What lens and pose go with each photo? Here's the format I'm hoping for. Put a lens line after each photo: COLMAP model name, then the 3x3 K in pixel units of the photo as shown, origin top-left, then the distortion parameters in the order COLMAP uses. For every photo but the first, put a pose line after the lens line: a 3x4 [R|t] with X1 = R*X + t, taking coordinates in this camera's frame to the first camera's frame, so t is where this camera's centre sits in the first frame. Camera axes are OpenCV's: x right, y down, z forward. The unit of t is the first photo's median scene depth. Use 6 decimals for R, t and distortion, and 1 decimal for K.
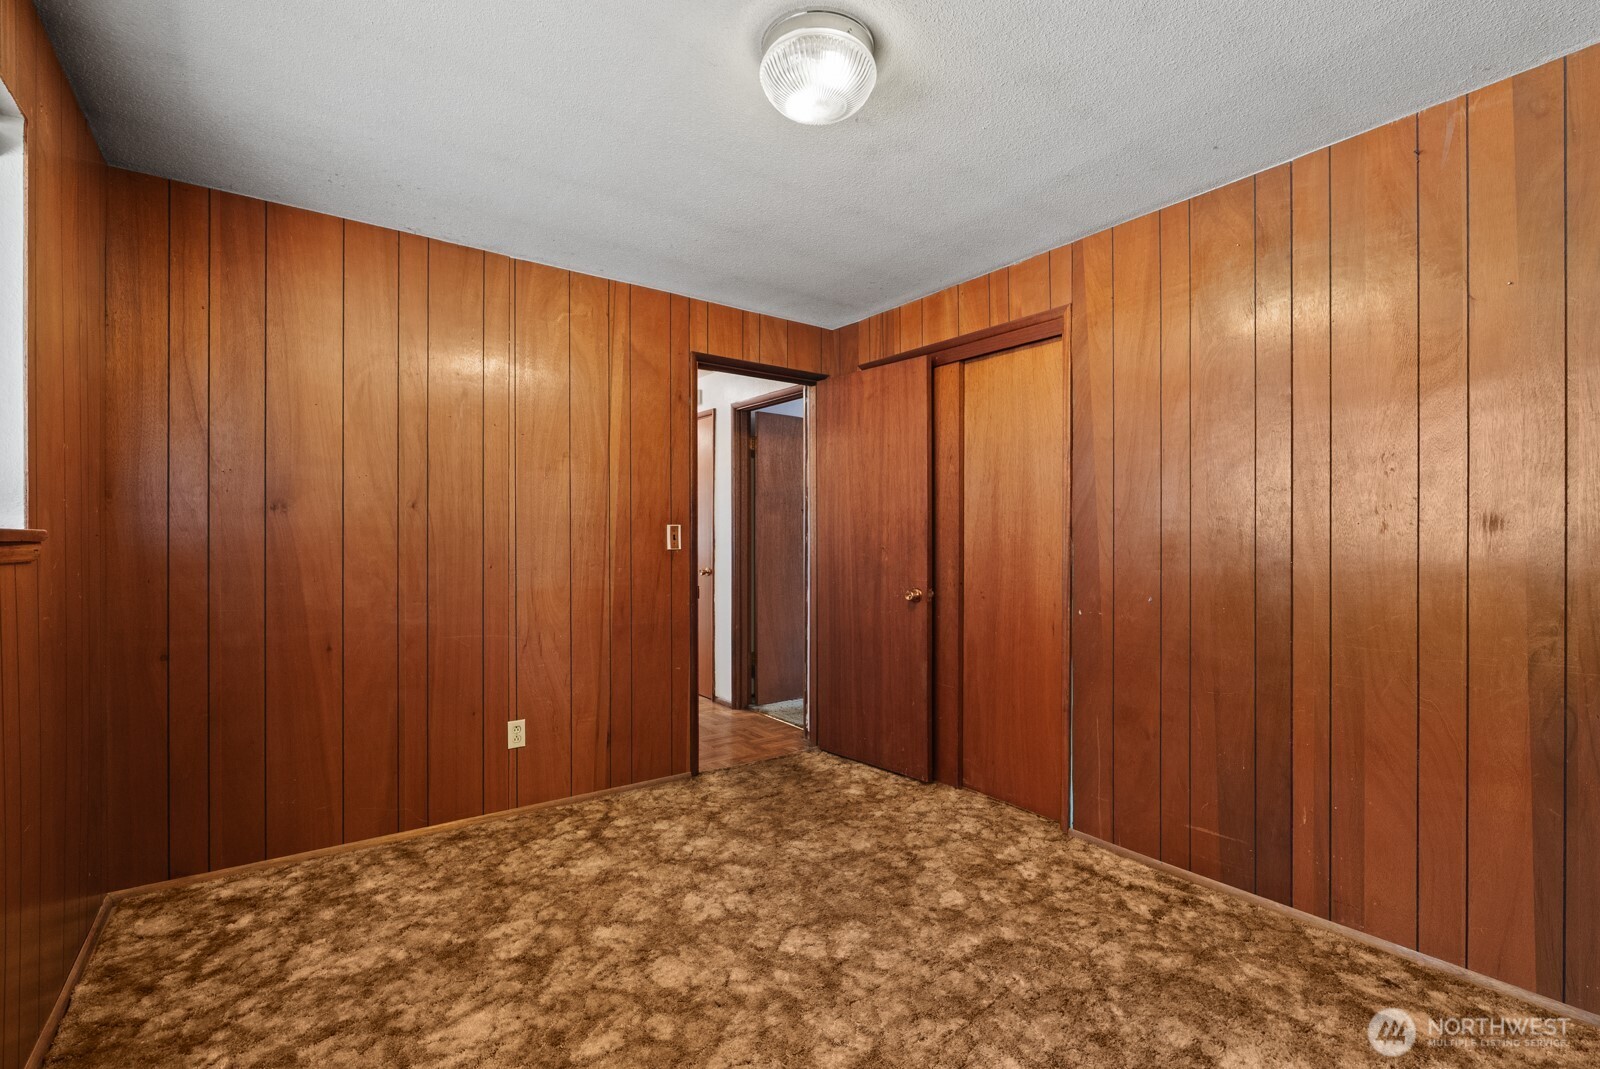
lens RADIAL K [[711.6, 0, 806.6], [0, 711.6, 530.1], [0, 0, 1]] dist [-0.003089, -0.000691]
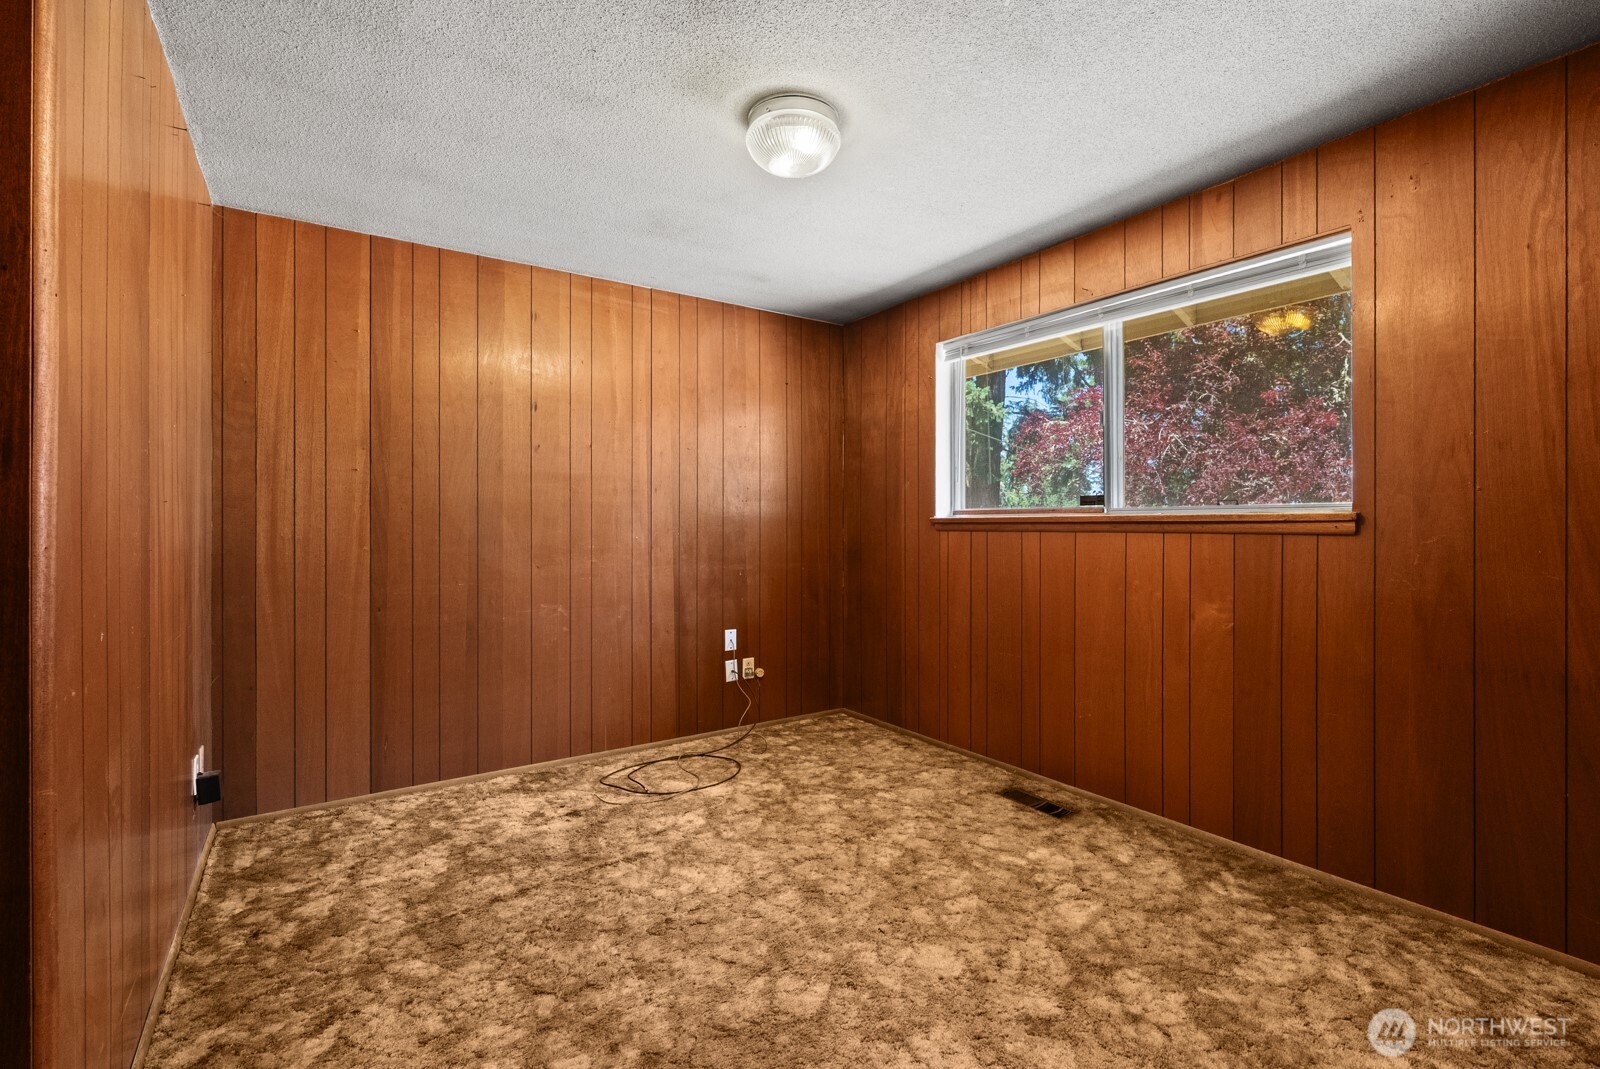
lens RADIAL K [[711.6, 0, 806.6], [0, 711.6, 530.1], [0, 0, 1]] dist [-0.003089, -0.000691]
pose [[-0.999105, 0.000525, 0.042286, -0.049497], [0.000551, 1.000000, 0.000600, 0.027018], [-0.042285, 0.000623, -0.999105, 1.925259]]
